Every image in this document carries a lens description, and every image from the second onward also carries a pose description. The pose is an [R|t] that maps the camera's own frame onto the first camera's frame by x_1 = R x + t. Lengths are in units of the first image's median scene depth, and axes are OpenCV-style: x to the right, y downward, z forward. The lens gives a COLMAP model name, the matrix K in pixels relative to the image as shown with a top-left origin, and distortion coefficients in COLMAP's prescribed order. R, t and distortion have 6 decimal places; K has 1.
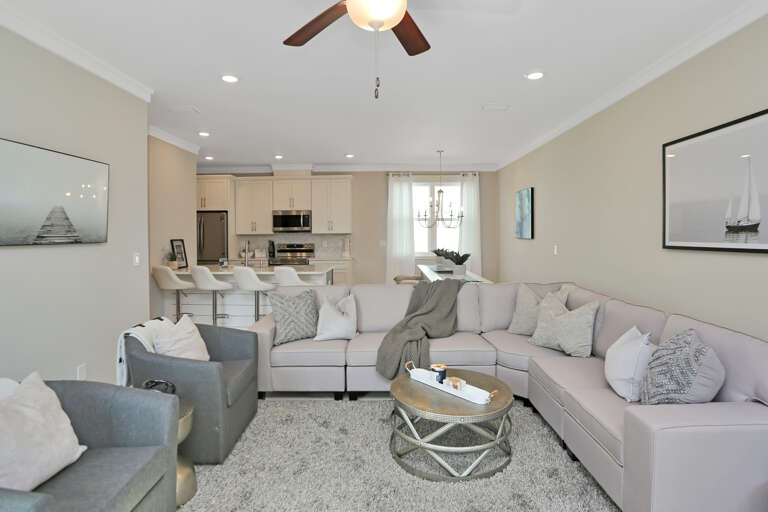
lens RADIAL K [[386.2, 0, 385.6], [0, 386.2, 236.0], [0, 0, 1]] dist [-0.109071, -0.000018]
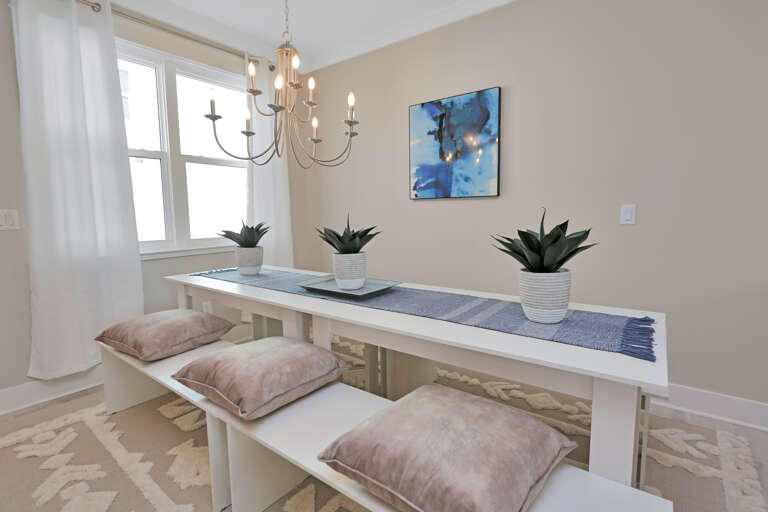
lens RADIAL K [[366.3, 0, 391.0], [0, 366.3, 251.1], [0, 0, 1]] dist [-0.001723, 0.000017]
pose [[0.587232, -0.088924, 0.804519, -0.064053], [0.015826, 0.995018, 0.098428, 0.021618], [-0.809264, -0.045068, 0.585714, 0.624480]]
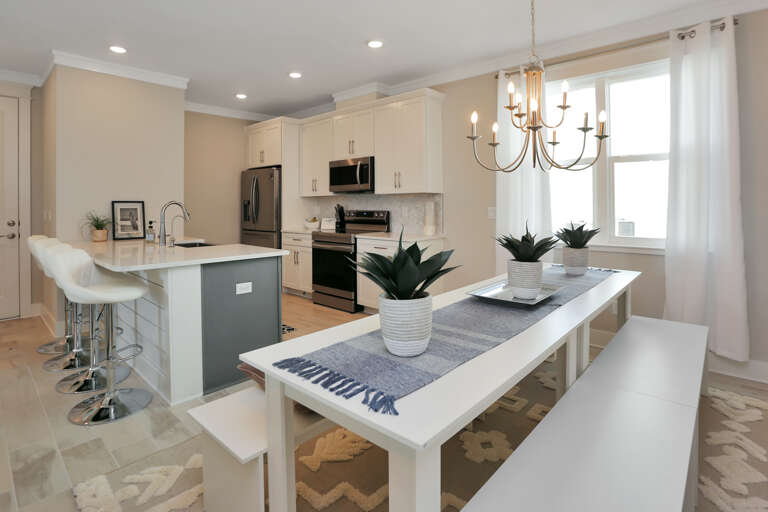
lens RADIAL K [[390.1, 0, 383.9], [0, 390.1, 207.7], [0, 0, 1]] dist [-0.069404, 0.026310]
pose [[0.755506, 0.007681, -0.655097, 0.230759], [-0.003971, 0.999967, 0.007145, 0.010393], [0.655130, -0.002797, 0.755511, 0.532510]]
